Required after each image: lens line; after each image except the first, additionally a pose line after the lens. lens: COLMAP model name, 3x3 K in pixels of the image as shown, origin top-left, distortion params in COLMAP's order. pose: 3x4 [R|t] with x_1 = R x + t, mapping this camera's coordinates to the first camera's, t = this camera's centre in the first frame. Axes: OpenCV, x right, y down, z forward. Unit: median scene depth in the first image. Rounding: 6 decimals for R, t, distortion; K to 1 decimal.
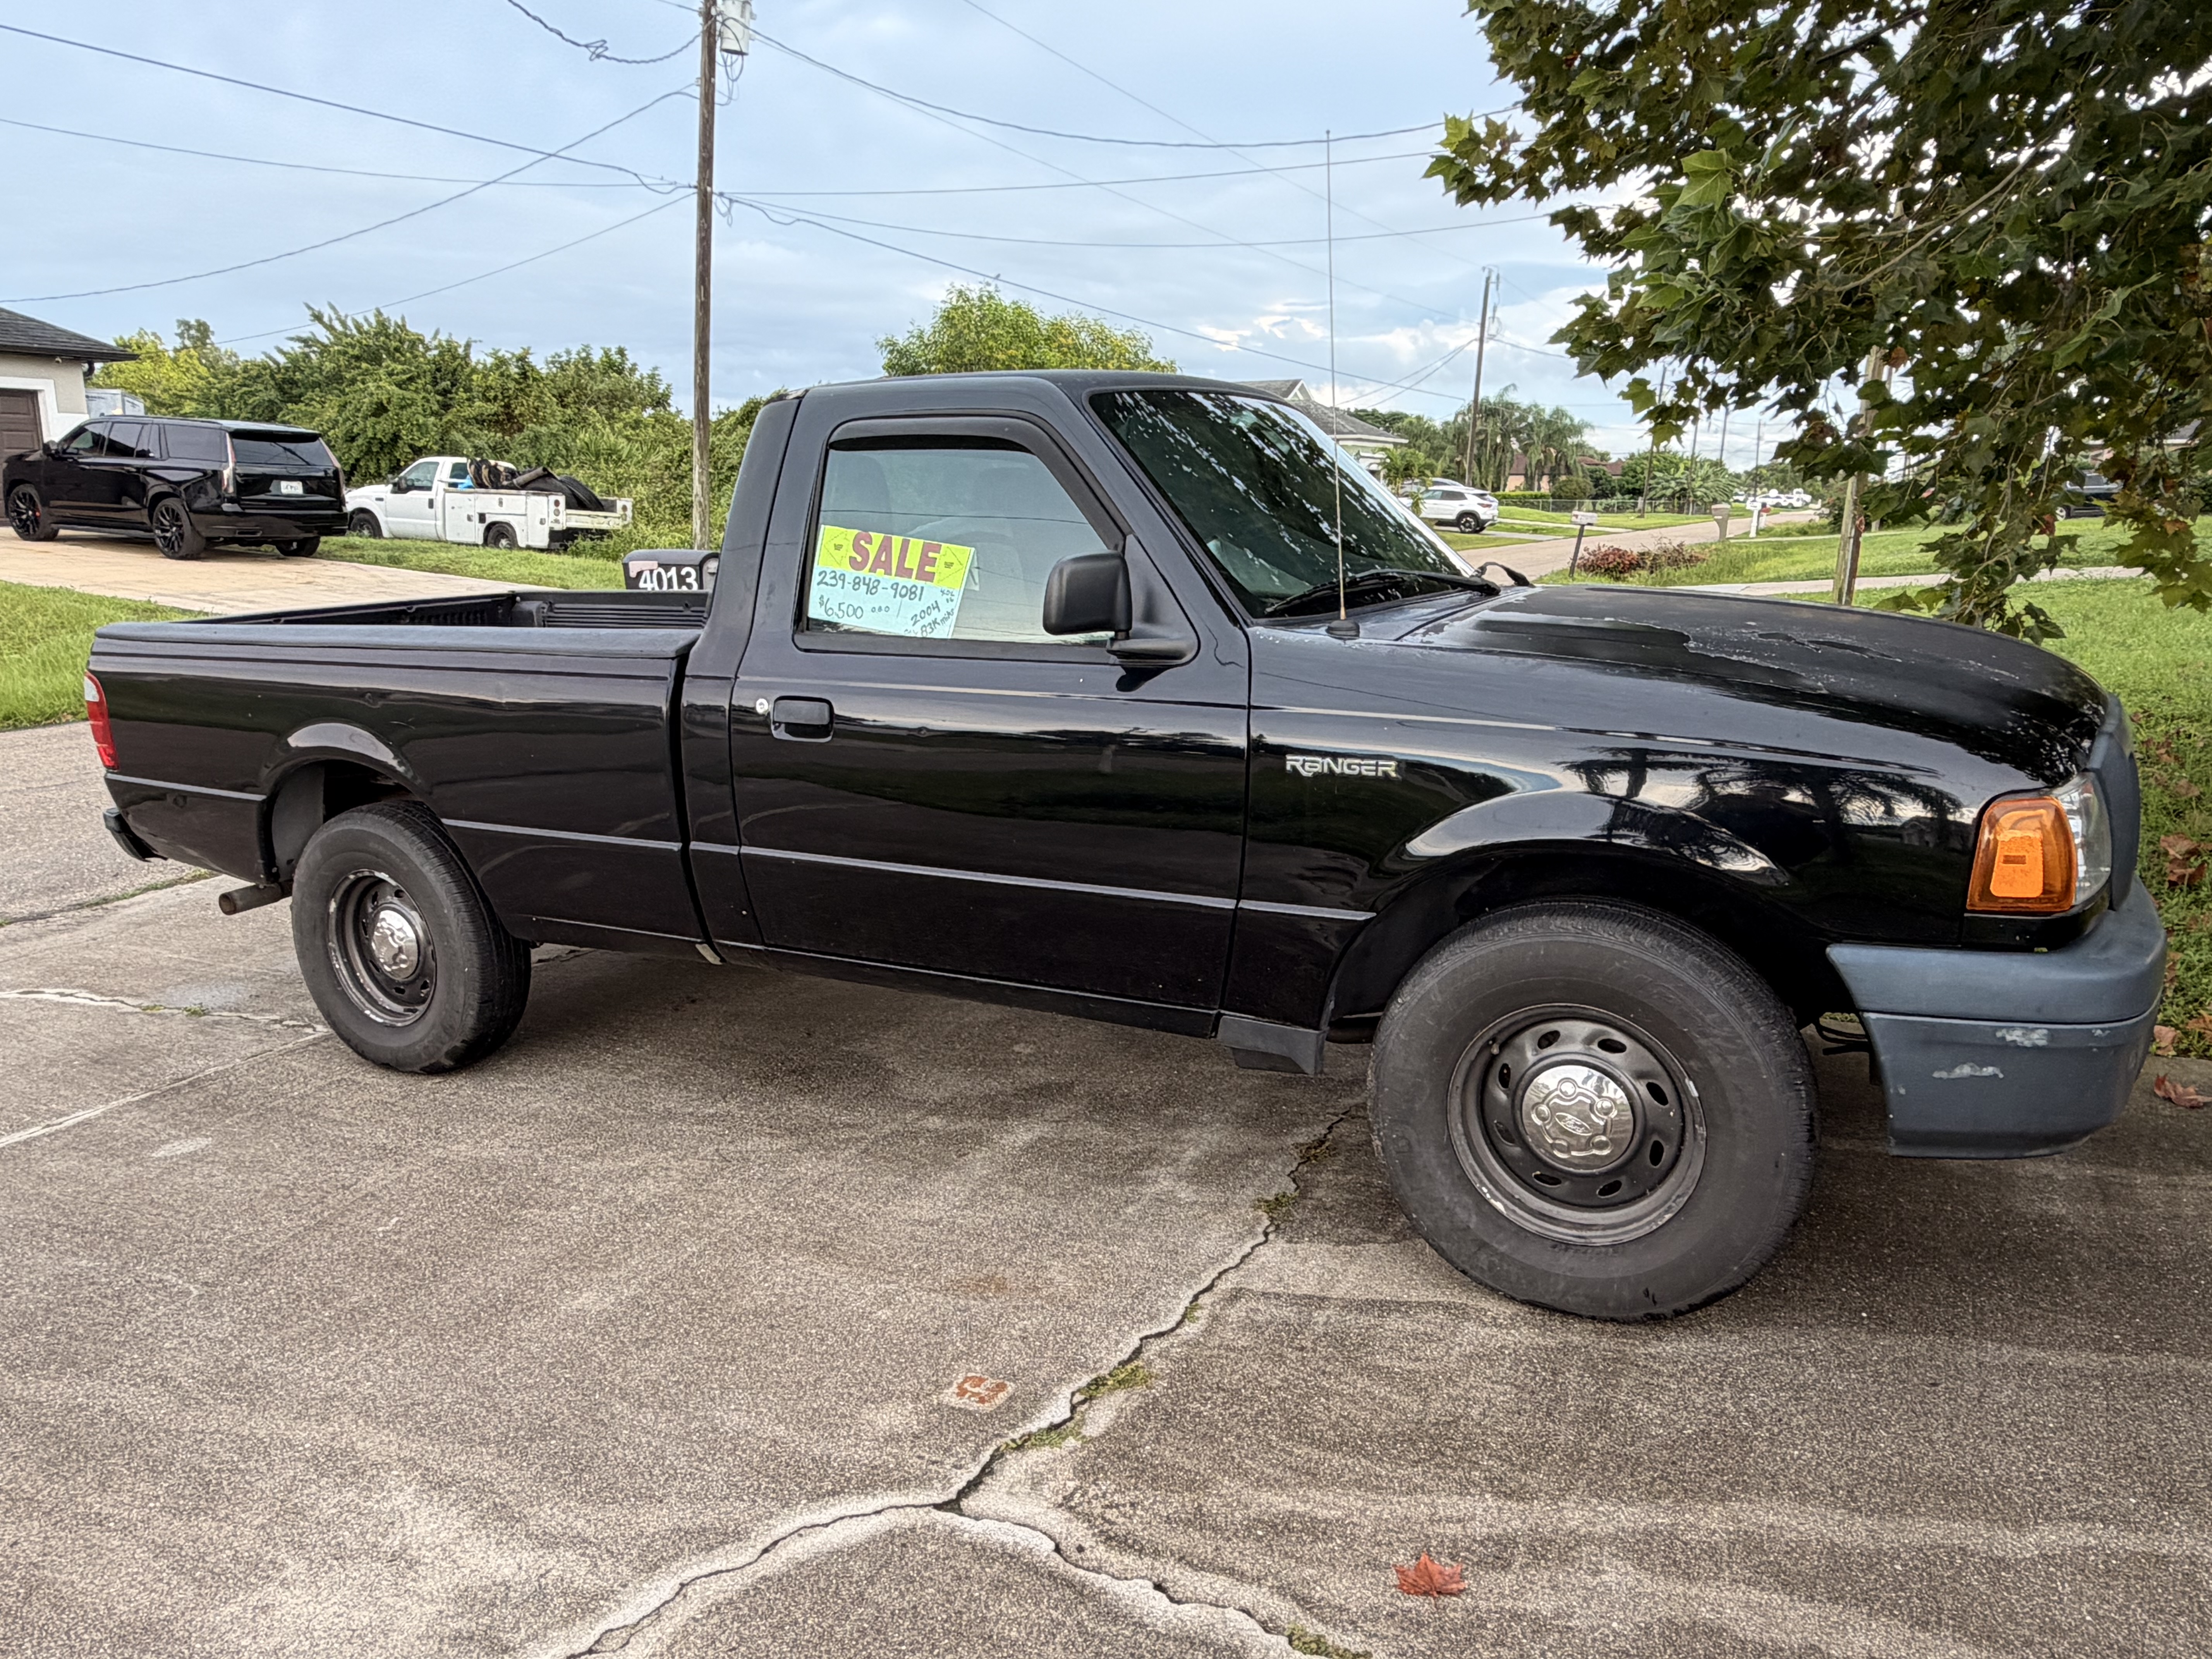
lens RADIAL K [[1655.9, 0, 1102.7], [0, 1655.9, 841.1], [0, 0, 1]] dist [-0.004471, -0.000260]
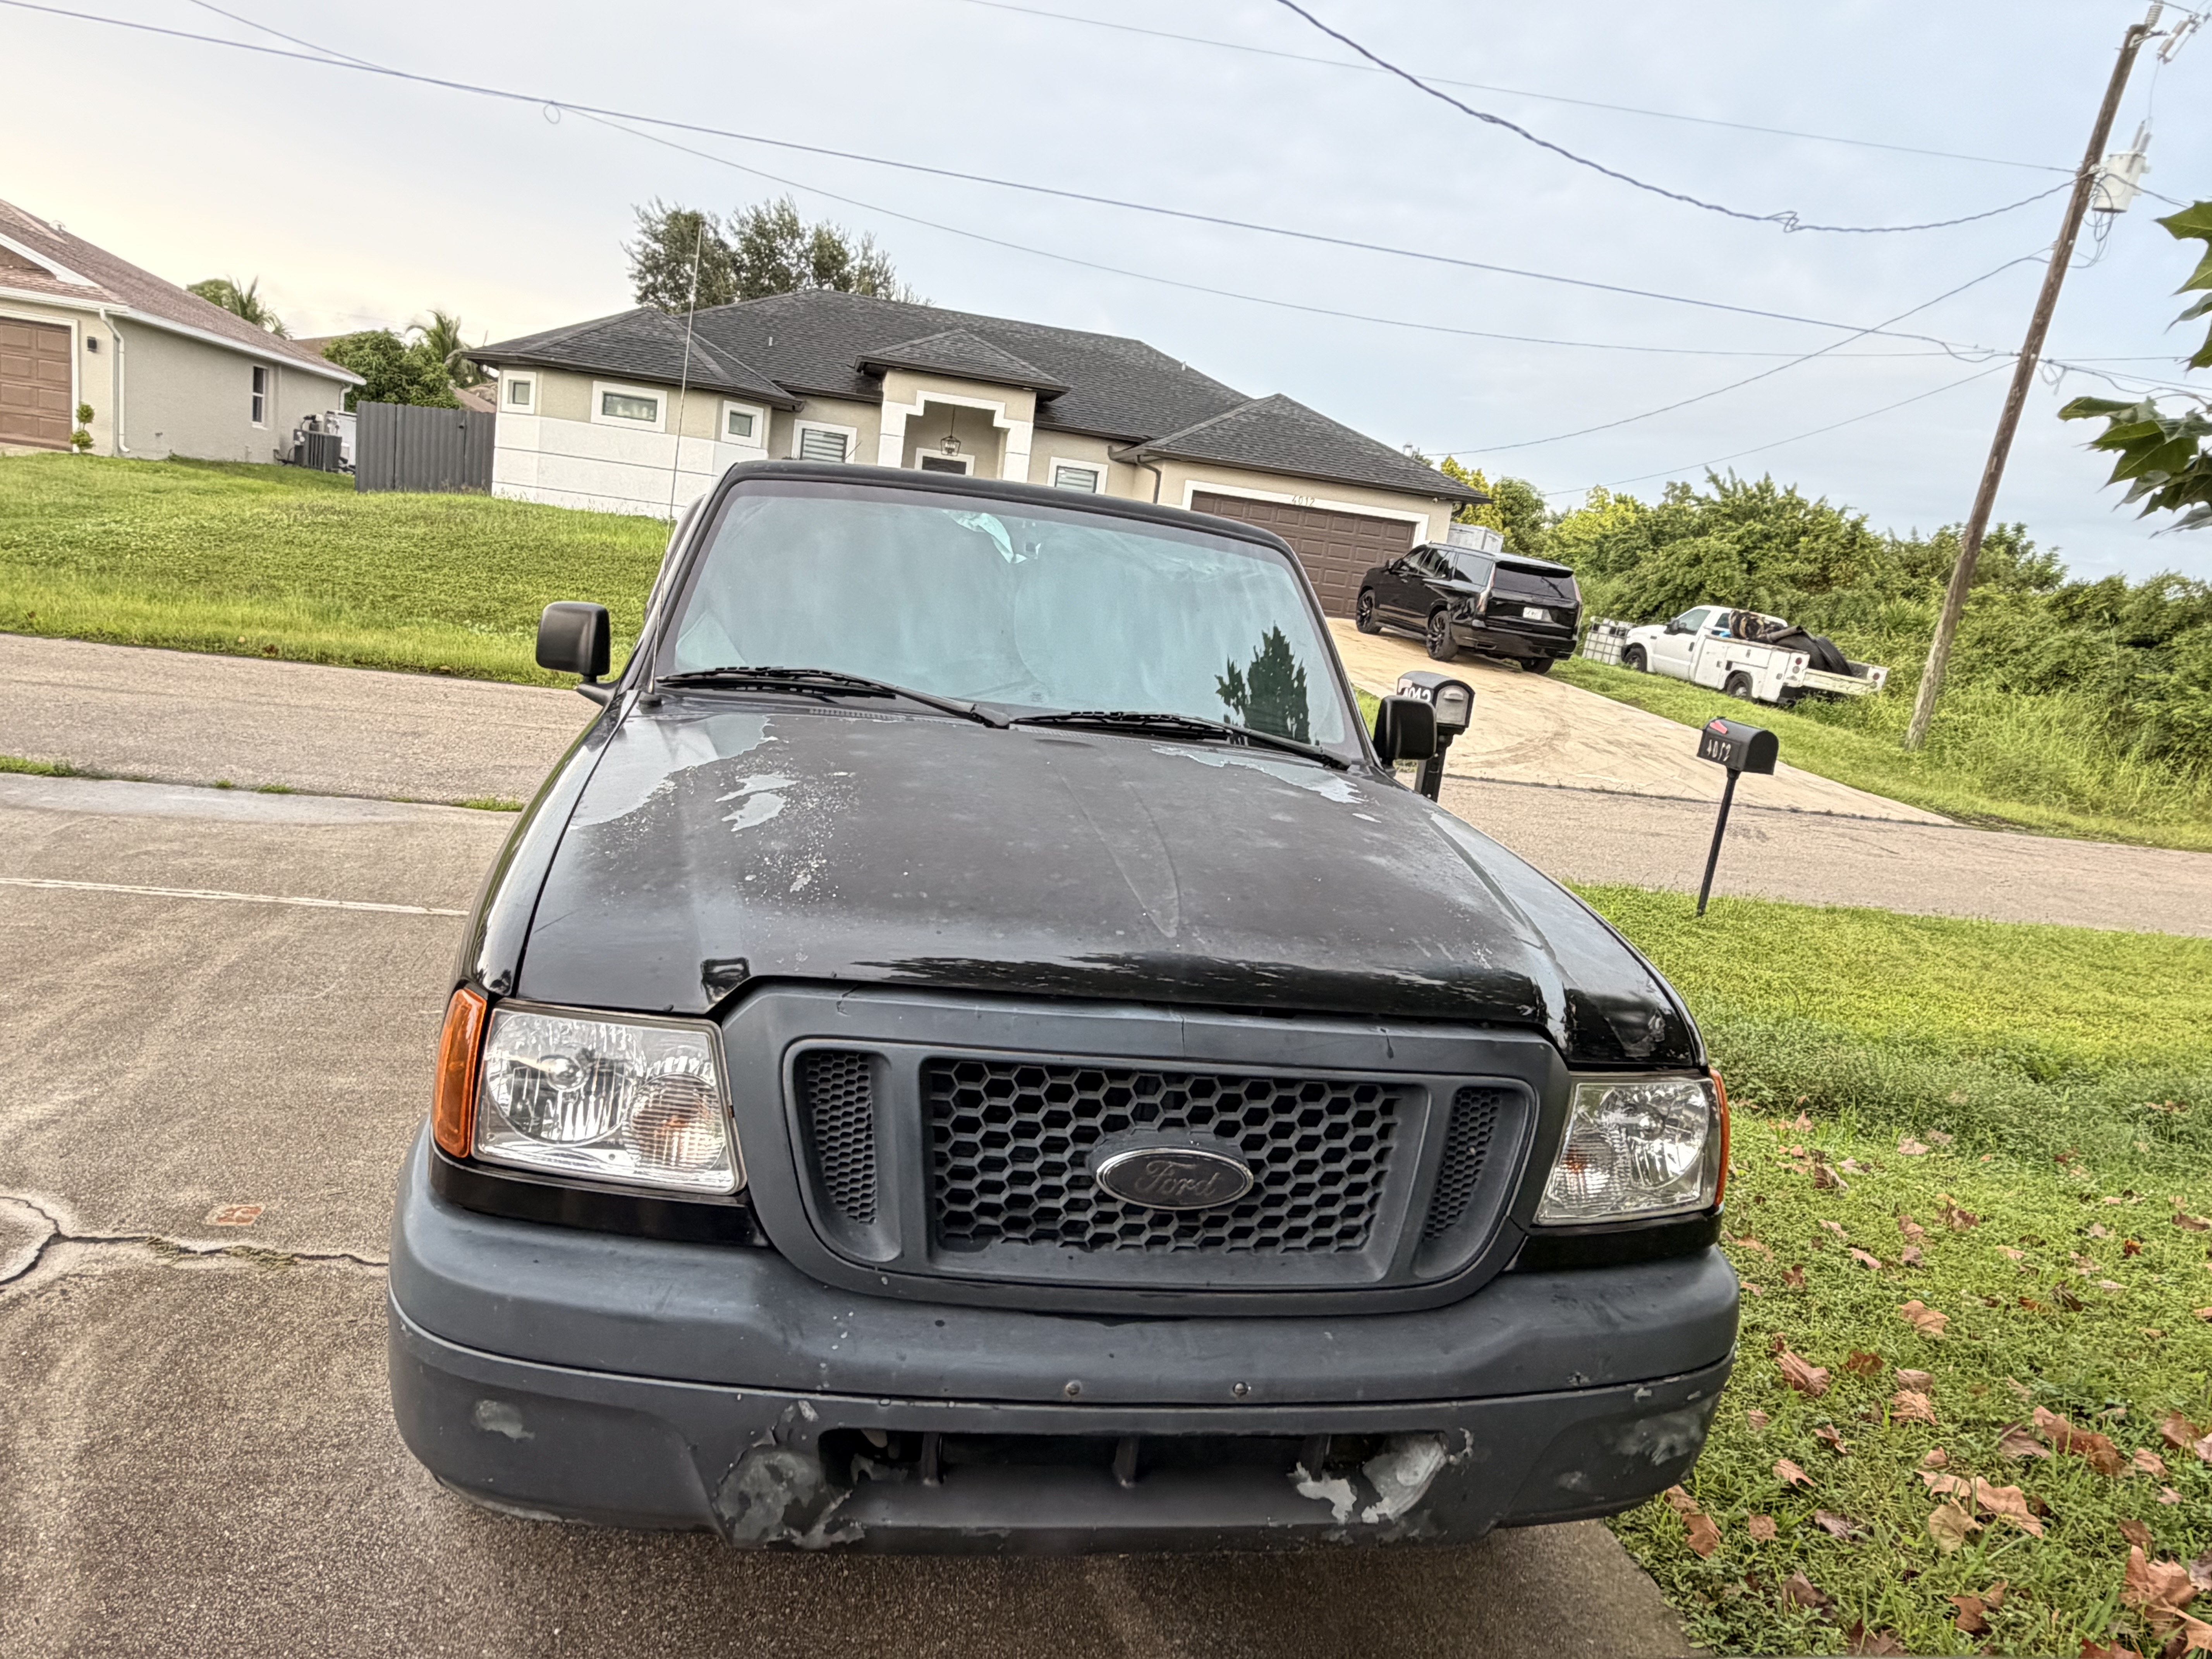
lens RADIAL K [[1533.7, 0, 1112.2], [0, 1533.7, 825.9], [0, 0, 1]] dist [0.002559, -0.002281]
pose [[0.583865, 0.212192, -0.783630, 0.185171], [-0.284363, 0.957544, 0.047413, -0.031676], [0.760421, 0.195152, 0.619416, 0.113347]]
